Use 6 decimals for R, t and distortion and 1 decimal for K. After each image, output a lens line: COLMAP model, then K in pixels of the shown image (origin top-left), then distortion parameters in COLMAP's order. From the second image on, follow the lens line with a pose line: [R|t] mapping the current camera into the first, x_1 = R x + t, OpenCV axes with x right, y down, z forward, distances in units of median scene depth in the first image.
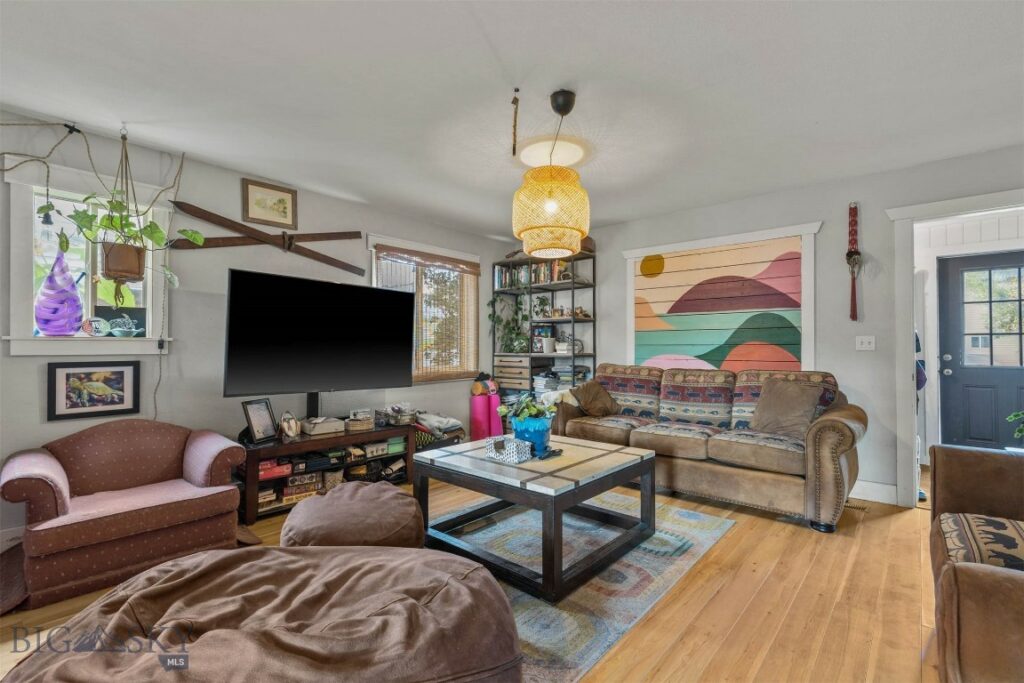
lens RADIAL K [[464.0, 0, 513.8], [0, 464.0, 340.8], [0, 0, 1]] dist [0.002803, 0.000790]
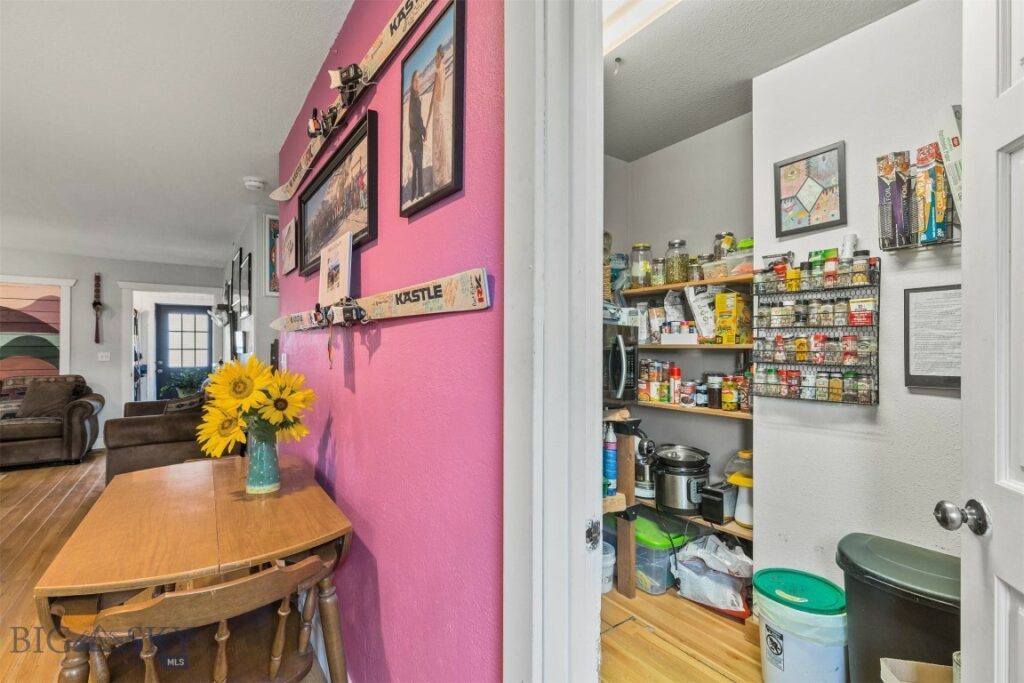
lens RADIAL K [[464.0, 0, 512.3], [0, 464.0, 343.6], [0, 0, 1]] dist [0.002803, 0.000790]
pose [[0.237409, 0.007724, 0.971379, -0.543248], [-0.010459, 0.999931, -0.005395, -0.048801], [-0.971354, -0.008879, 0.237473, -0.853194]]
